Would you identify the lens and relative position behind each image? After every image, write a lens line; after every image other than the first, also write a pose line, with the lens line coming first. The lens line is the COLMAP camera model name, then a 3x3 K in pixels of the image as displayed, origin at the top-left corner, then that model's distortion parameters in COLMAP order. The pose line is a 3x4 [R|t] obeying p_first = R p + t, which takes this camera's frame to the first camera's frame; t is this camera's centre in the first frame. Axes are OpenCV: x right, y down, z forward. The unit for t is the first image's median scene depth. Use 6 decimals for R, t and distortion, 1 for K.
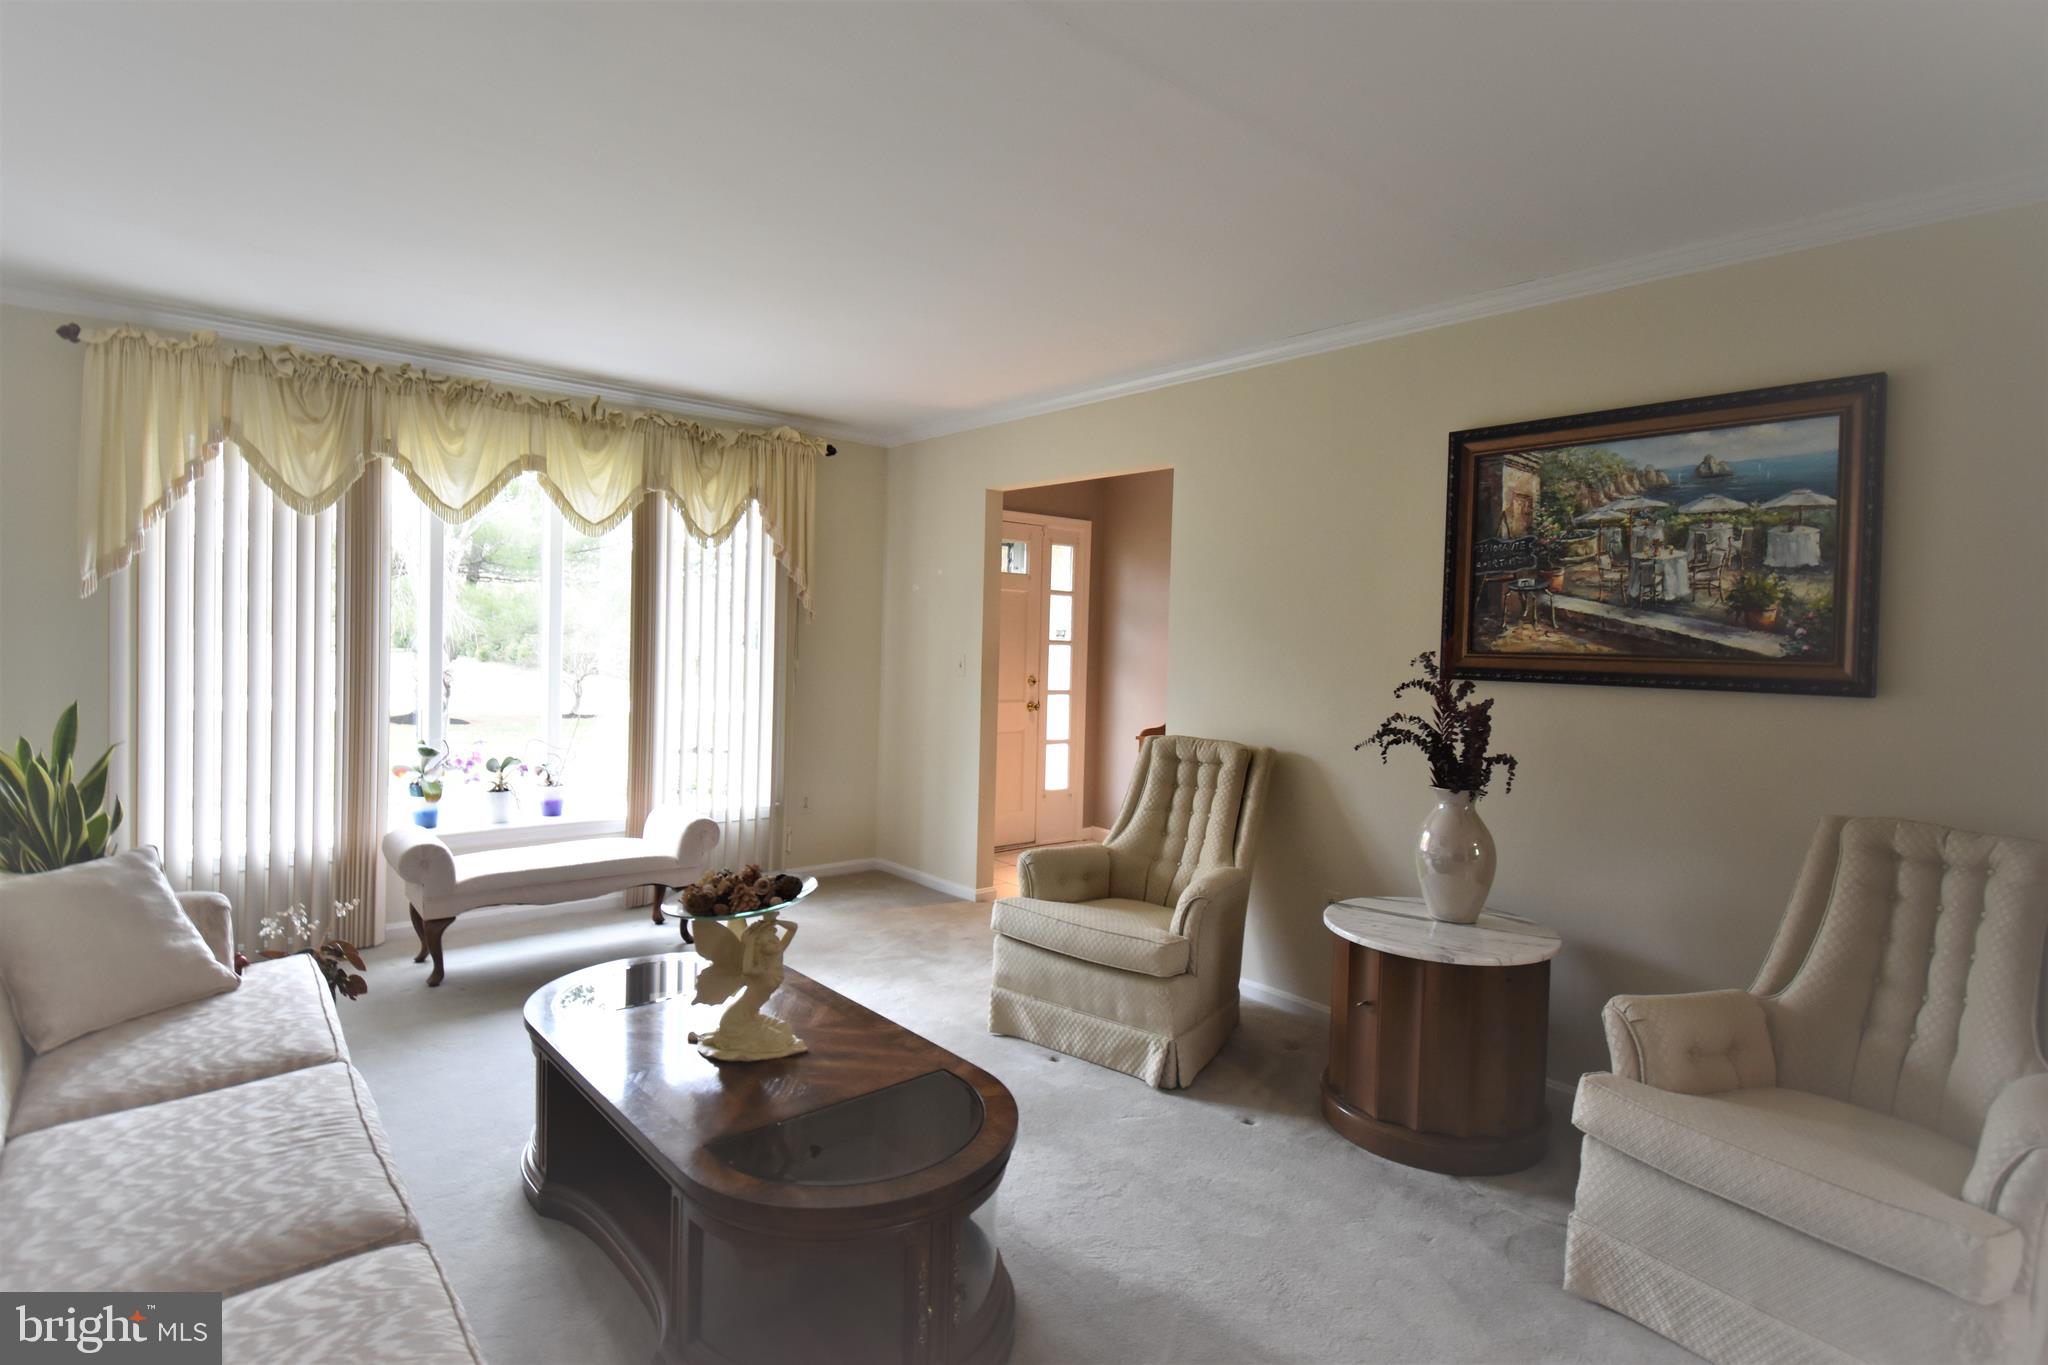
lens RADIAL K [[1017.2, 0, 1028.4], [0, 1017.2, 691.6], [0, 0, 1]] dist [-0.024654, -0.001453]
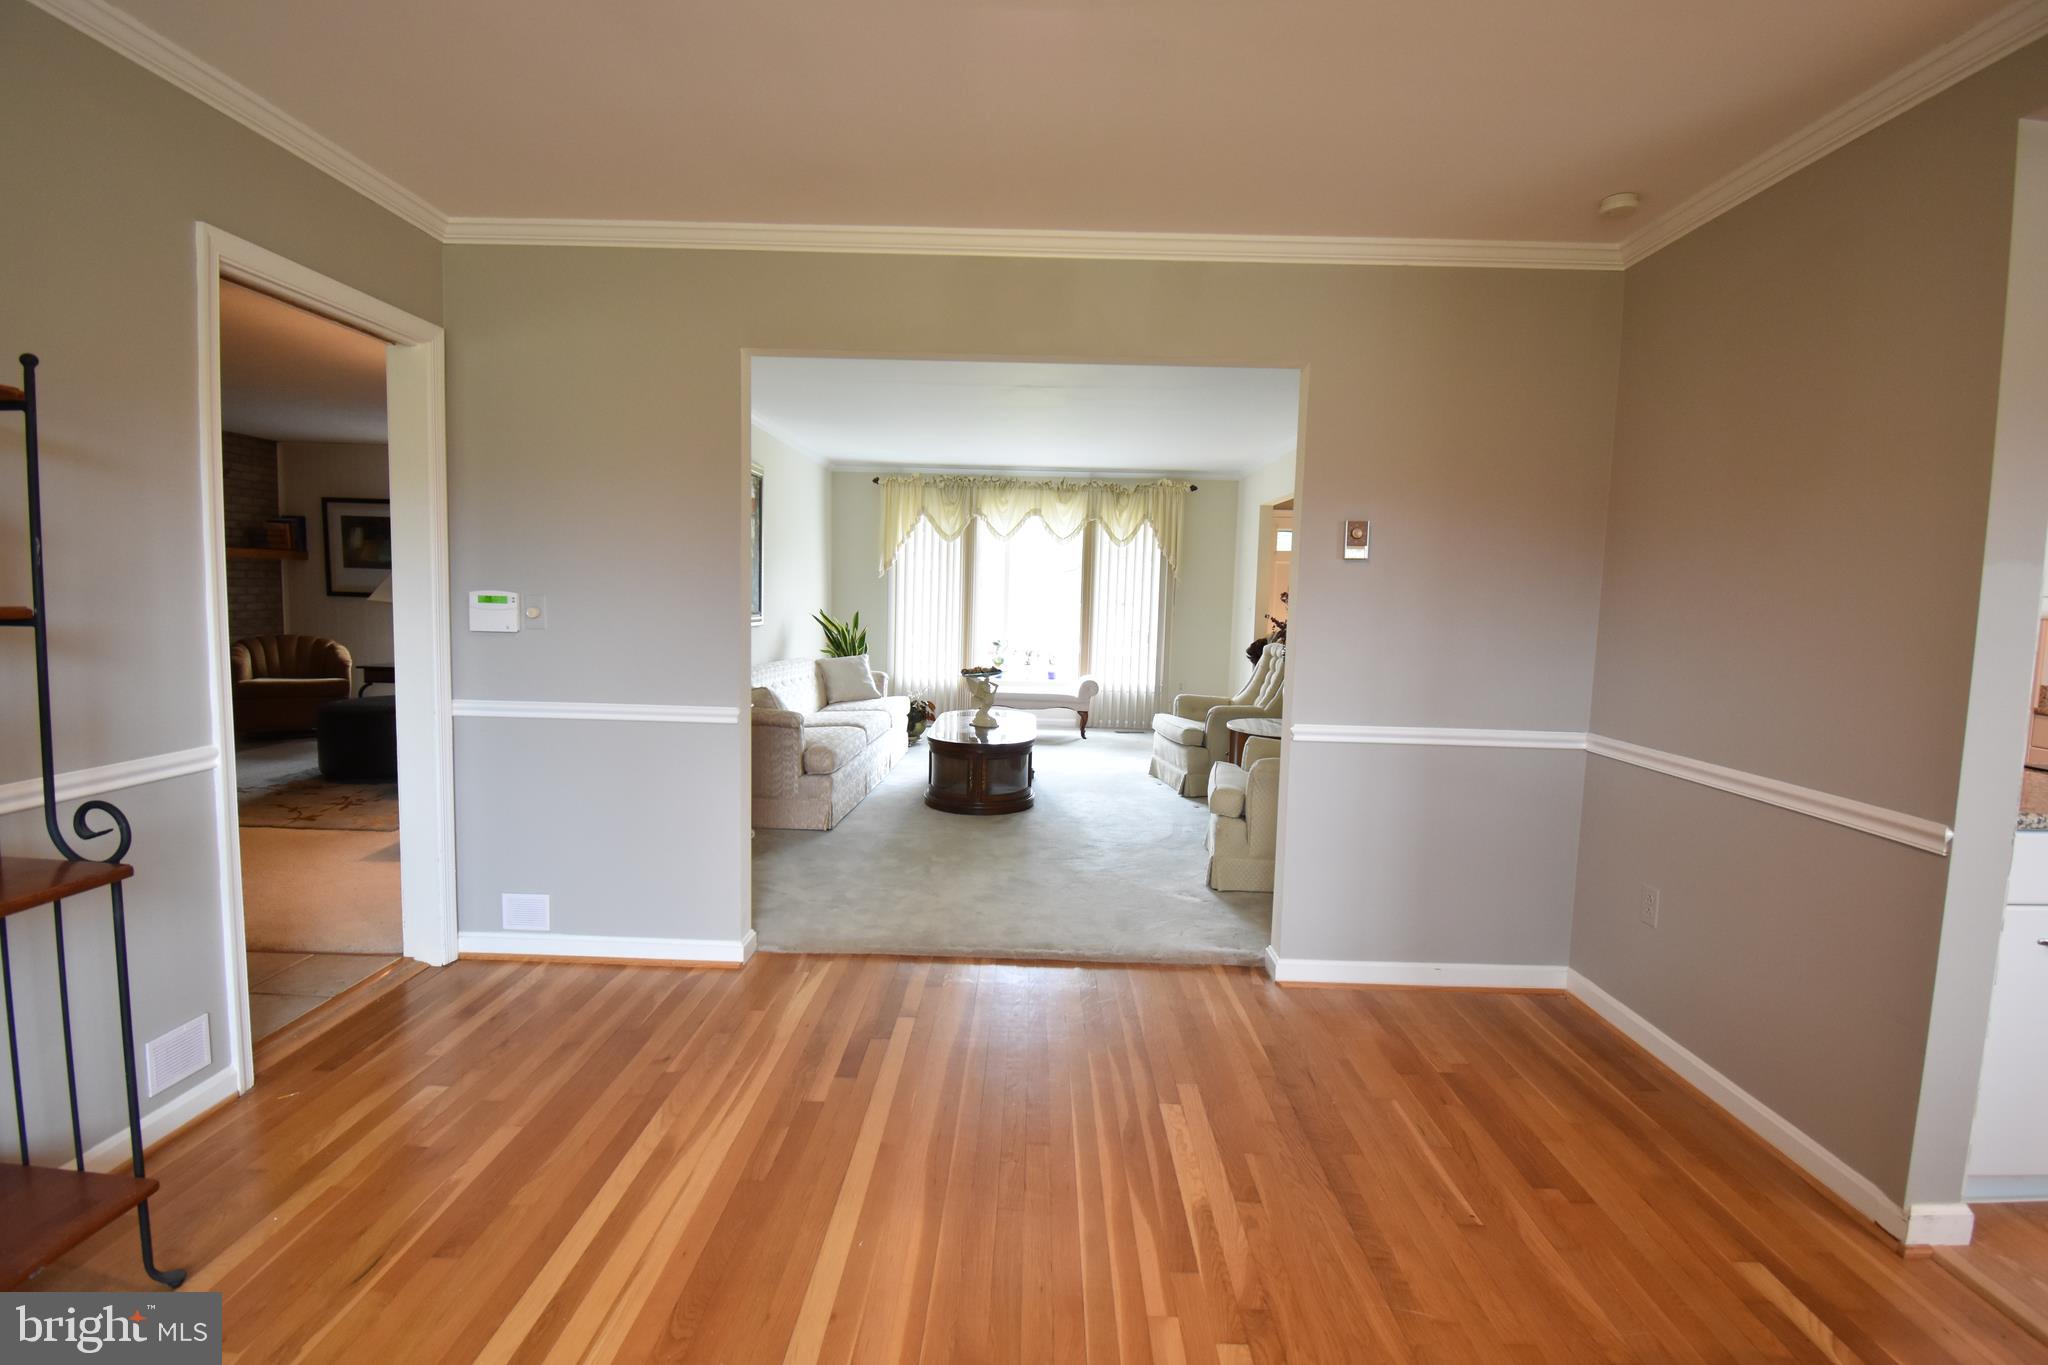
lens RADIAL K [[934.6, 0, 1031.1], [0, 934.6, 678.5], [0, 0, 1]] dist [-0.000021, -0.017261]
pose [[0.747672, 0.052349, -0.662002, 0.874963], [-0.035989, 0.998617, 0.038320, 0.054191], [0.663092, -0.004826, 0.748522, -0.523026]]
